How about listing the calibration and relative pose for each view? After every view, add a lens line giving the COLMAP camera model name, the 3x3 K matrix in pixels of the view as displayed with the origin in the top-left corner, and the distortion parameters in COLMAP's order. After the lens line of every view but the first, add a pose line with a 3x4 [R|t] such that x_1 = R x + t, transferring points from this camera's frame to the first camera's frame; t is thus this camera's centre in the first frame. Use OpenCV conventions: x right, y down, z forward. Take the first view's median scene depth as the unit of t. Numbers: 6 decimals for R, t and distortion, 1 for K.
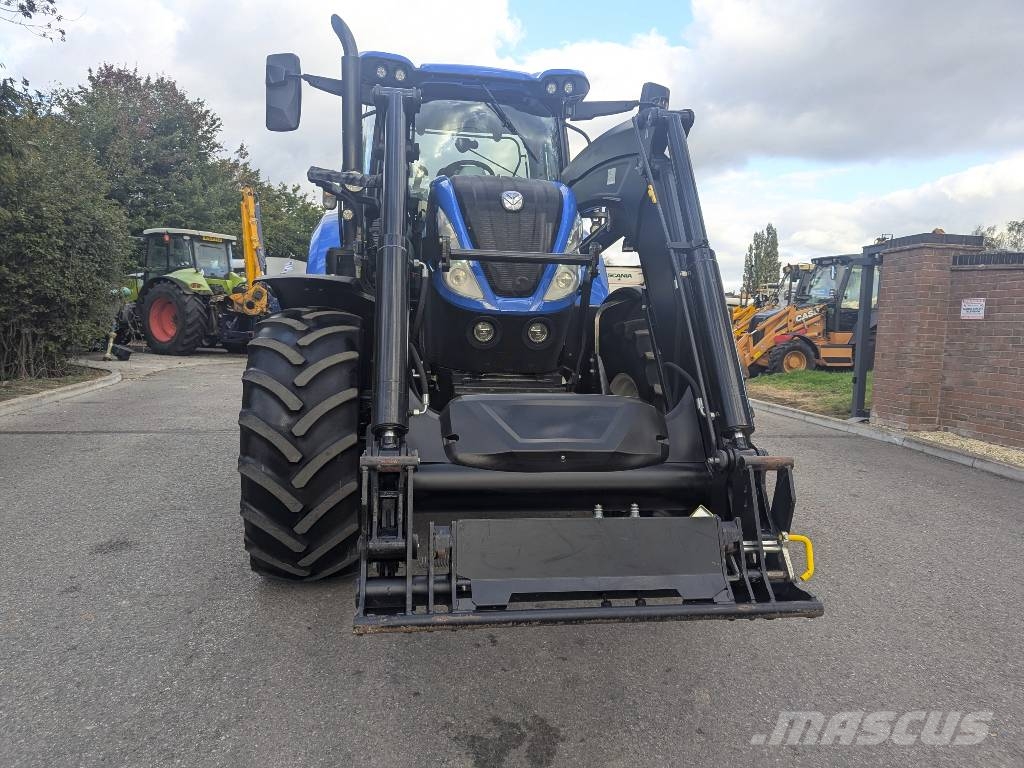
lens RADIAL K [[719.1, 0, 532.8], [0, 719.1, 382.5], [0, 0, 1]] dist [0.038644, -0.028548]
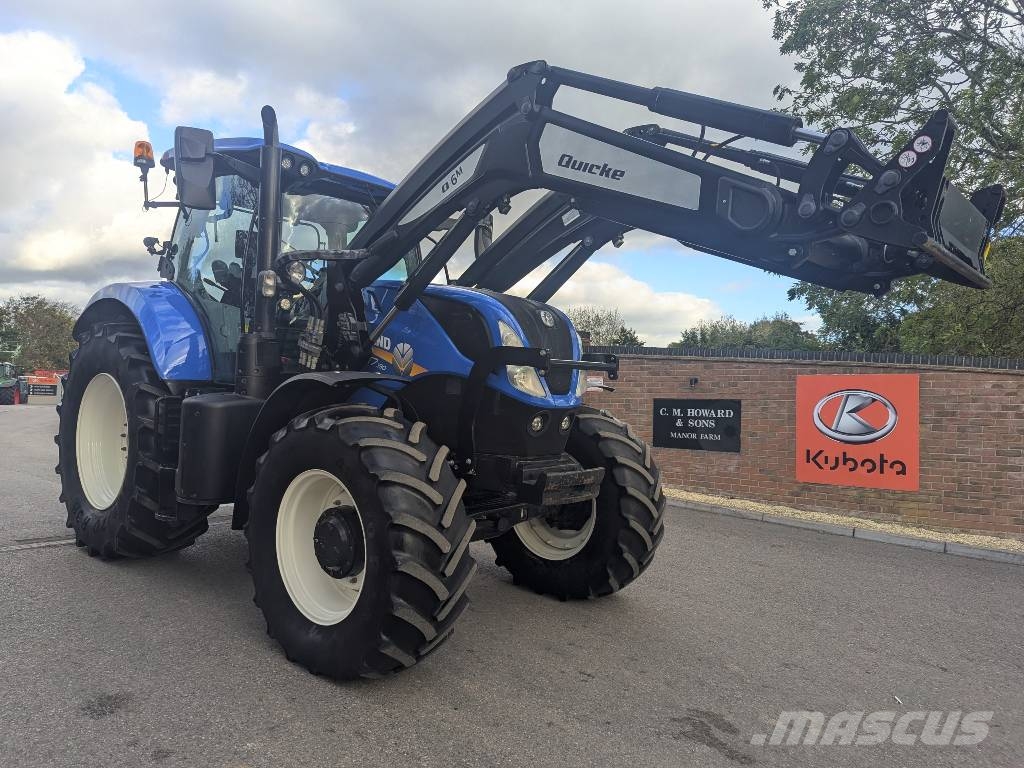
lens RADIAL K [[719.1, 0, 506.3], [0, 719.1, 375.0], [0, 0, 1]] dist [0.038644, -0.028548]
pose [[0.779374, 0.003676, 0.626548, -0.874965], [0.052399, 0.996097, -0.071025, -0.068520], [-0.624364, 0.088186, 0.776140, 0.076057]]
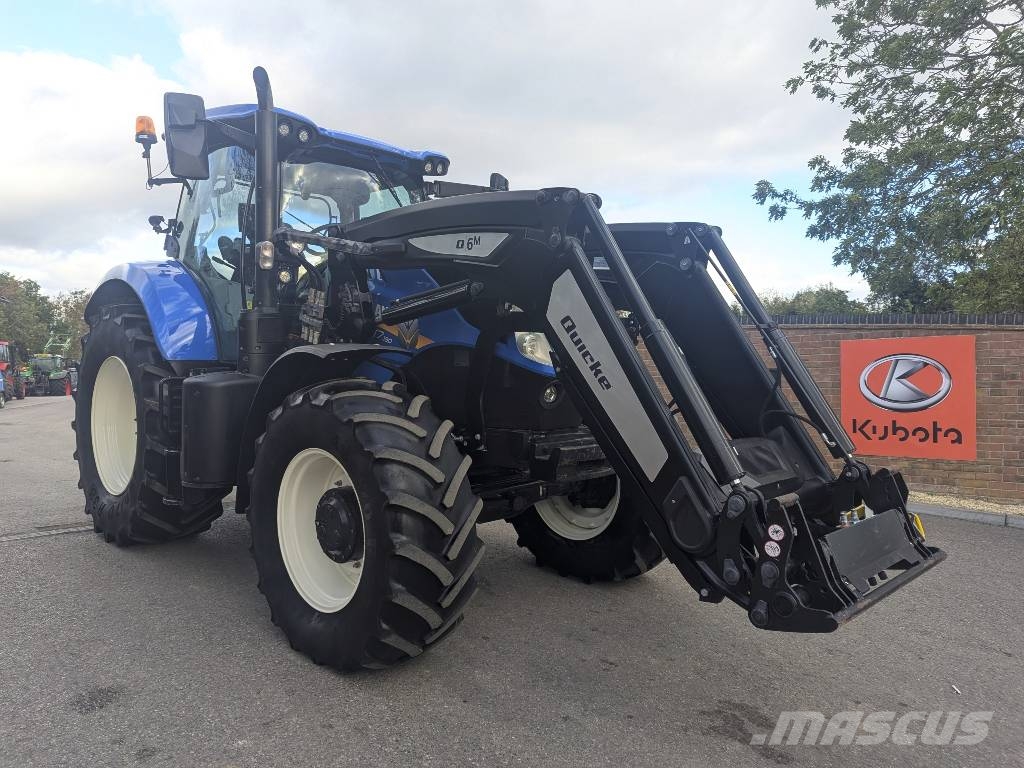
lens RADIAL K [[719.1, 0, 506.9], [0, 719.1, 367.9], [0, 0, 1]] dist [0.038644, -0.028548]
pose [[0.812057, -0.028934, 0.582861, -0.784069], [0.076568, 0.995419, -0.057262, -0.052326], [-0.578534, 0.091128, 0.810552, 0.114253]]
